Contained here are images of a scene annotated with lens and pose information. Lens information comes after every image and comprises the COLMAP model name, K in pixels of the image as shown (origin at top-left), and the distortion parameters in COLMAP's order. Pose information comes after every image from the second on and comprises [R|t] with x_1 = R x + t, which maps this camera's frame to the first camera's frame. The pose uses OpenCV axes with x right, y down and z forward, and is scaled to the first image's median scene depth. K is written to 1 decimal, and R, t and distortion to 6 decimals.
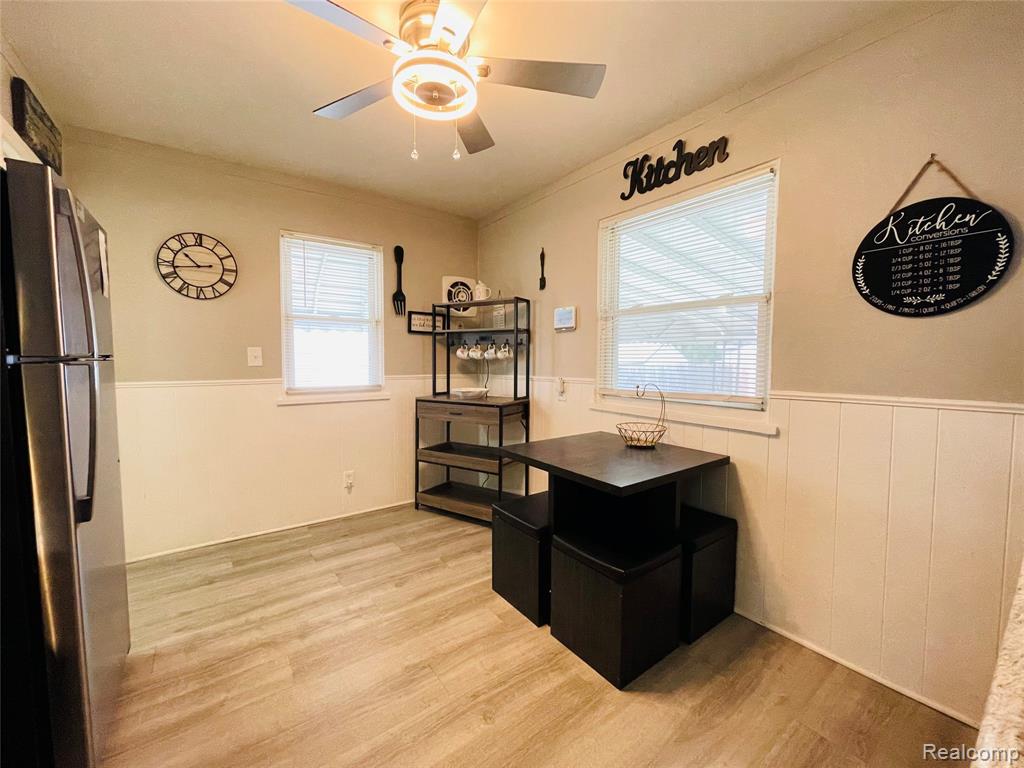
lens RADIAL K [[410.0, 0, 512.0], [0, 410.0, 384.0], [0, 0, 1]] dist [0.001053, 0.000063]
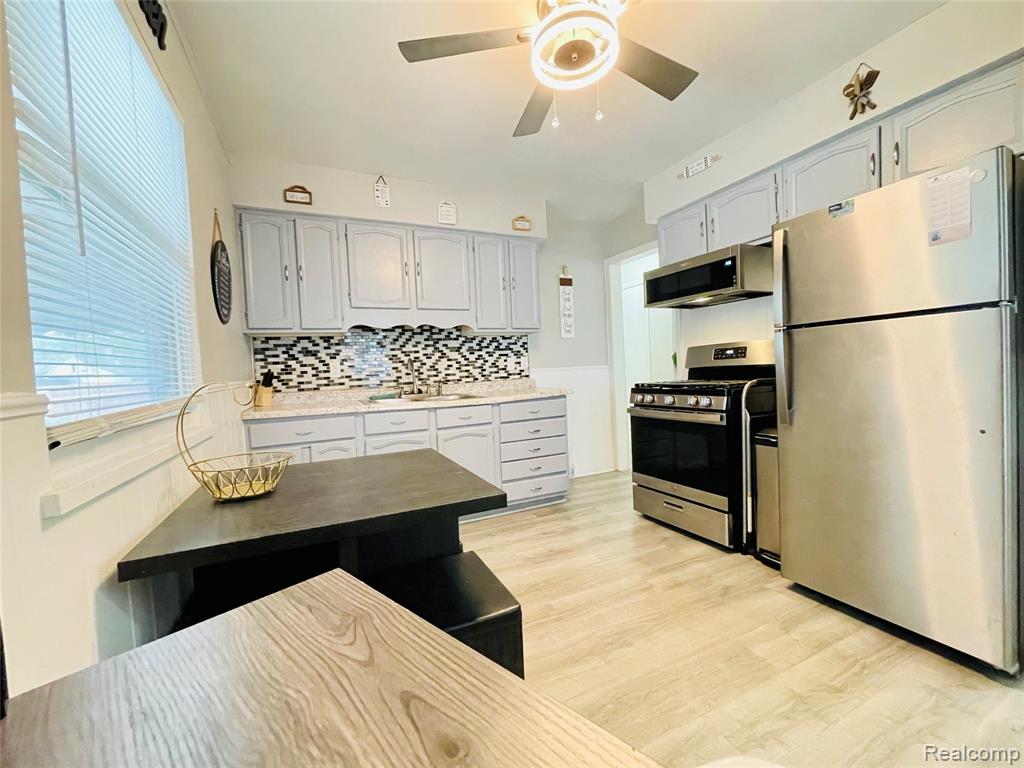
lens RADIAL K [[407.1, 0, 503.2], [0, 407.1, 379.4], [0, 0, 1]] dist [0.000290, 0.000024]
pose [[-0.972171, 0.025922, 0.232836, -0.155244], [0.039987, 0.997636, 0.055888, 0.000978], [-0.230836, 0.063642, -0.970909, 1.469269]]
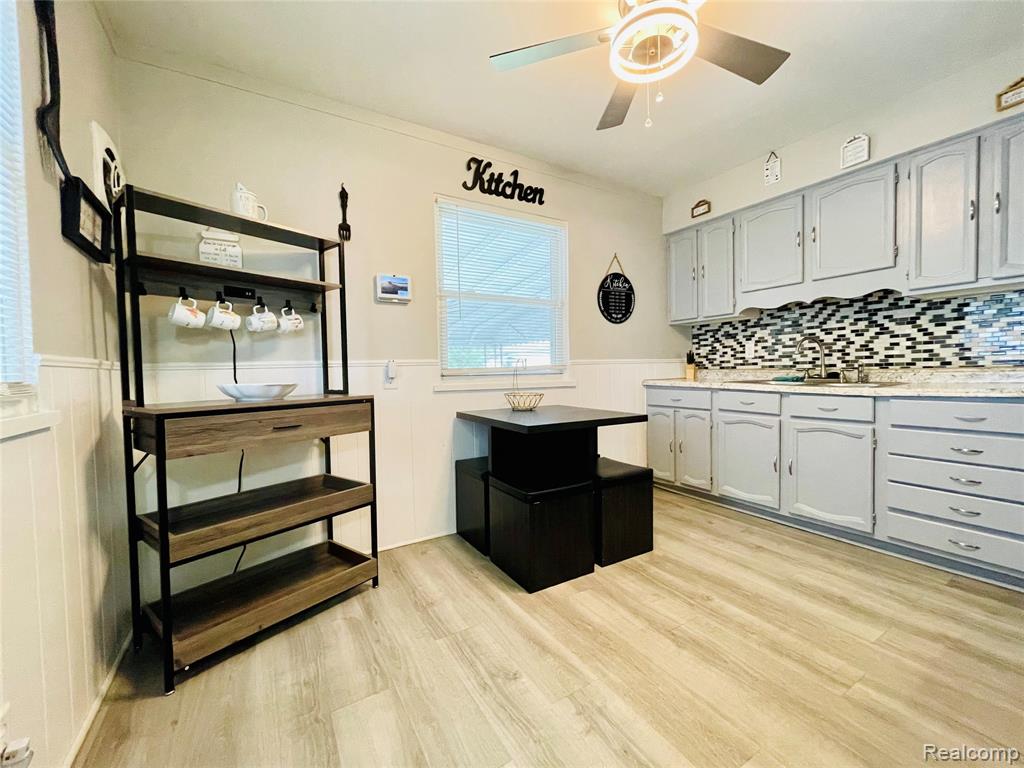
lens RADIAL K [[407.1, 0, 503.2], [0, 407.1, 379.4], [0, 0, 1]] dist [0.000290, 0.000024]
pose [[0.117750, -0.051470, 0.991709, -0.912575], [0.067457, 0.996764, 0.043723, 0.002207], [-0.990750, 0.061749, 0.120840, 0.942603]]
